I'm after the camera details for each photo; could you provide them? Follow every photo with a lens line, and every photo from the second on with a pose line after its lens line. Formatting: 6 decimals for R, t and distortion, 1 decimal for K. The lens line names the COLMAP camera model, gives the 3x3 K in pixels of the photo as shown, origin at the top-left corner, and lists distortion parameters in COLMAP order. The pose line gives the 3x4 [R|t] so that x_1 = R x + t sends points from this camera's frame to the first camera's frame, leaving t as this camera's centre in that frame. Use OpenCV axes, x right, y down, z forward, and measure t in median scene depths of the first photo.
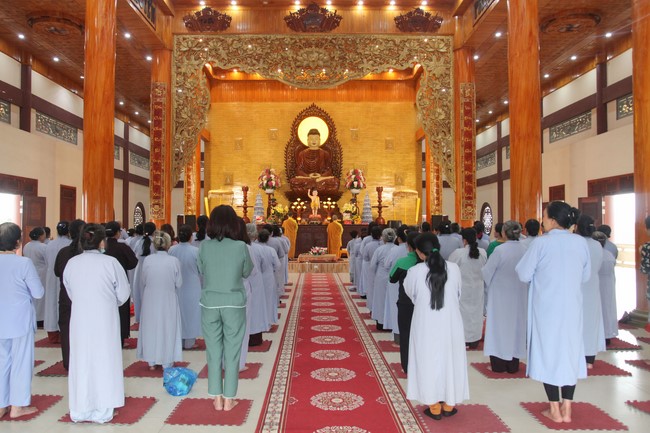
lens RADIAL K [[517.6, 0, 325.0], [0, 517.6, 216.5], [0, 0, 1]] dist [-0.002527, -0.000464]
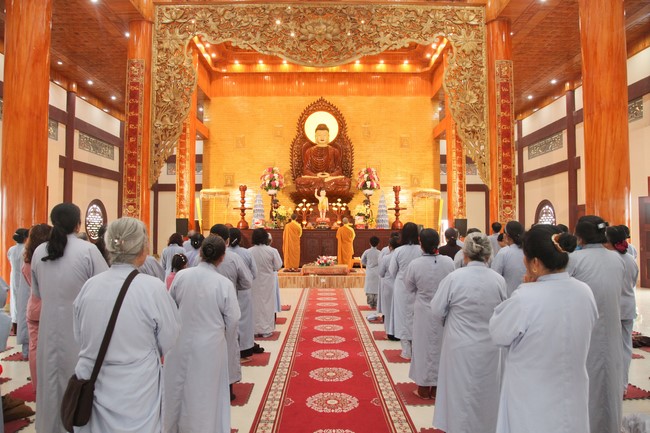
lens RADIAL K [[517.6, 0, 325.0], [0, 517.6, 216.5], [0, 0, 1]] dist [-0.002527, -0.000464]
pose [[0.999825, -0.000387, -0.018682, 0.000745], [0.000187, 0.999943, -0.010703, 0.004246], [0.018685, 0.010697, 0.999768, 0.153804]]
